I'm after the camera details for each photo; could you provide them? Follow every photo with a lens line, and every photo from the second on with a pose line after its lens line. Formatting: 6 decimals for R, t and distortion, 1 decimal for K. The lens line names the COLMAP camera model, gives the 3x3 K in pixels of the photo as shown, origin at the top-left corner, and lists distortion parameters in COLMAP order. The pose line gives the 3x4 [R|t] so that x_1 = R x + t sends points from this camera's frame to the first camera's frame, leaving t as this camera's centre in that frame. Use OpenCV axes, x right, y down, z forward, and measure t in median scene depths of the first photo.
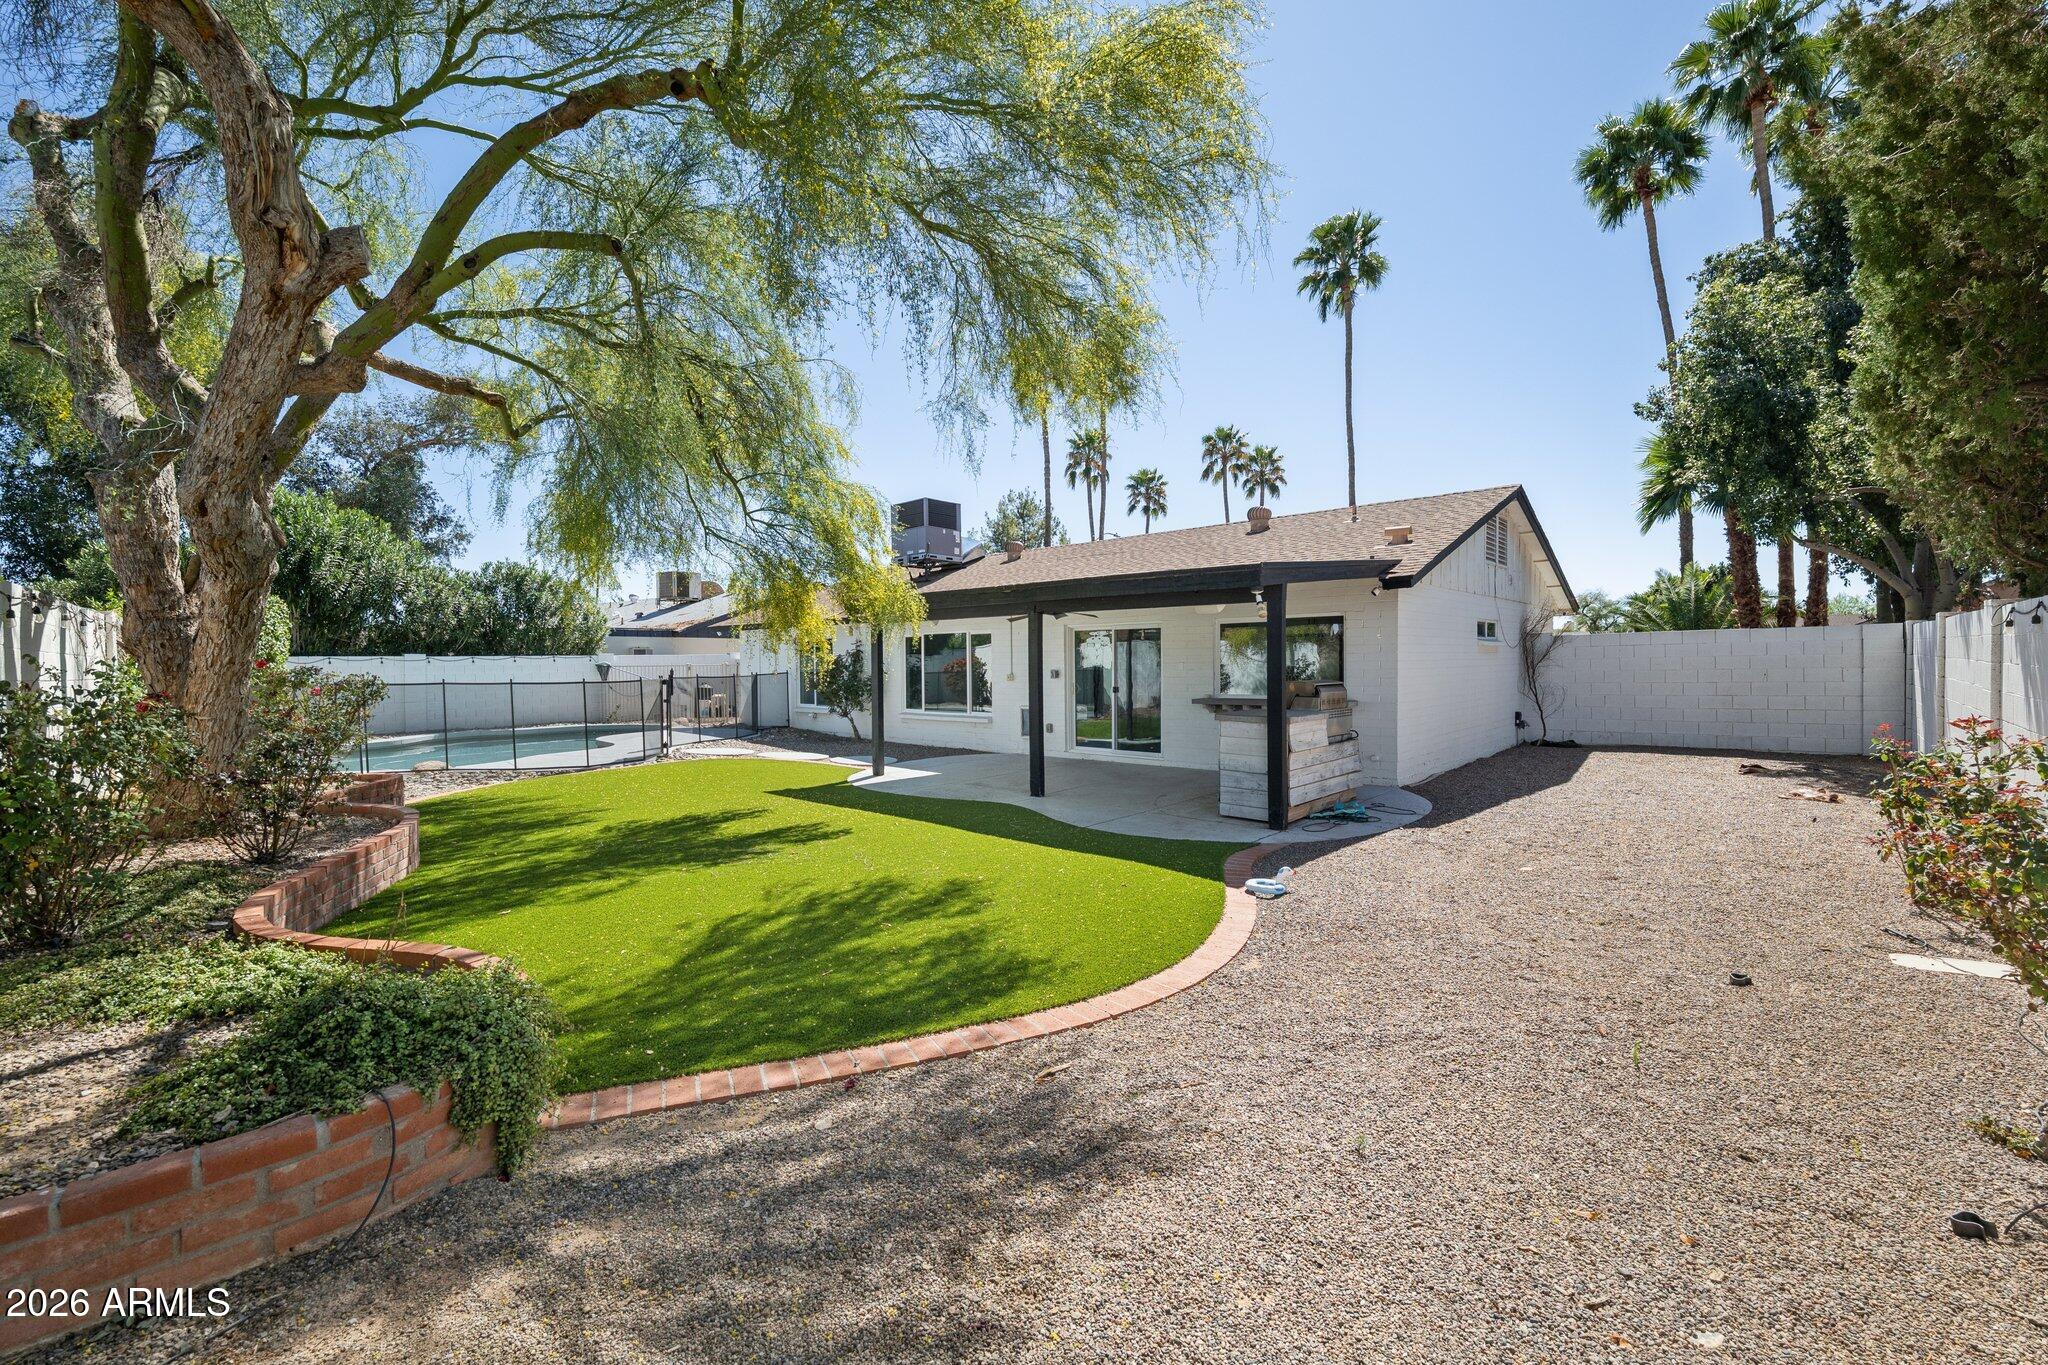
lens RADIAL K [[821.3, 0, 1024.0], [0, 821.3, 682.5], [0, 0, 1]] dist [0.000357, -0.007439]
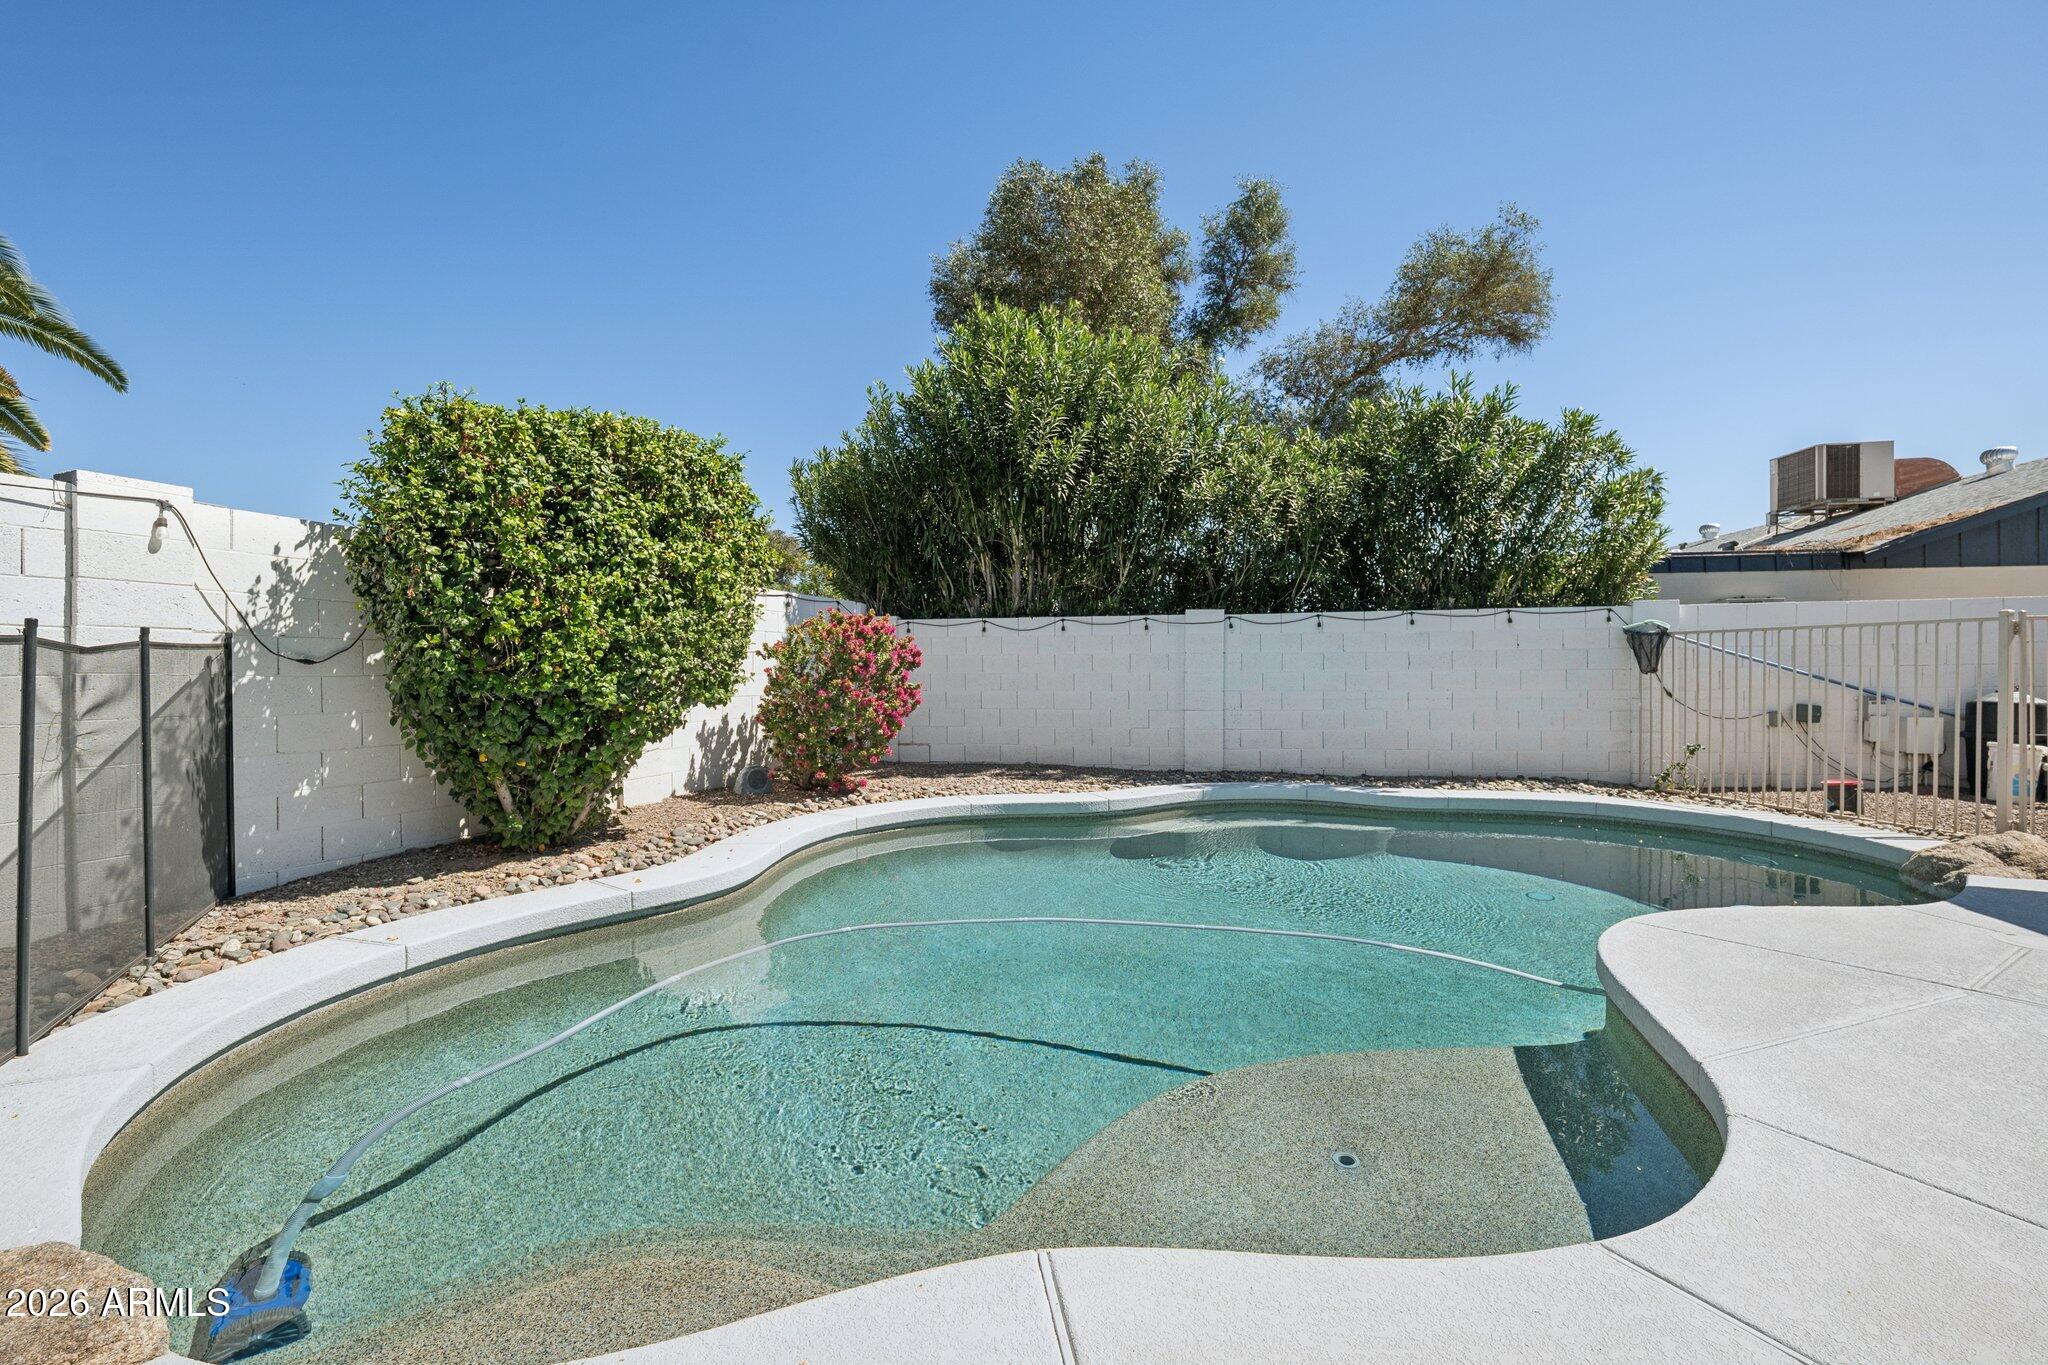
lens RADIAL K [[834.2, 0, 1010.1], [0, 834.2, 691.4], [0, 0, 1]] dist [-0.000358, 0.000121]
pose [[0.435341, 0.031108, -0.899728, -0.297010], [-0.019547, 0.999494, 0.025099, 0.002149], [0.900053, 0.006660, 0.435729, 0.575279]]
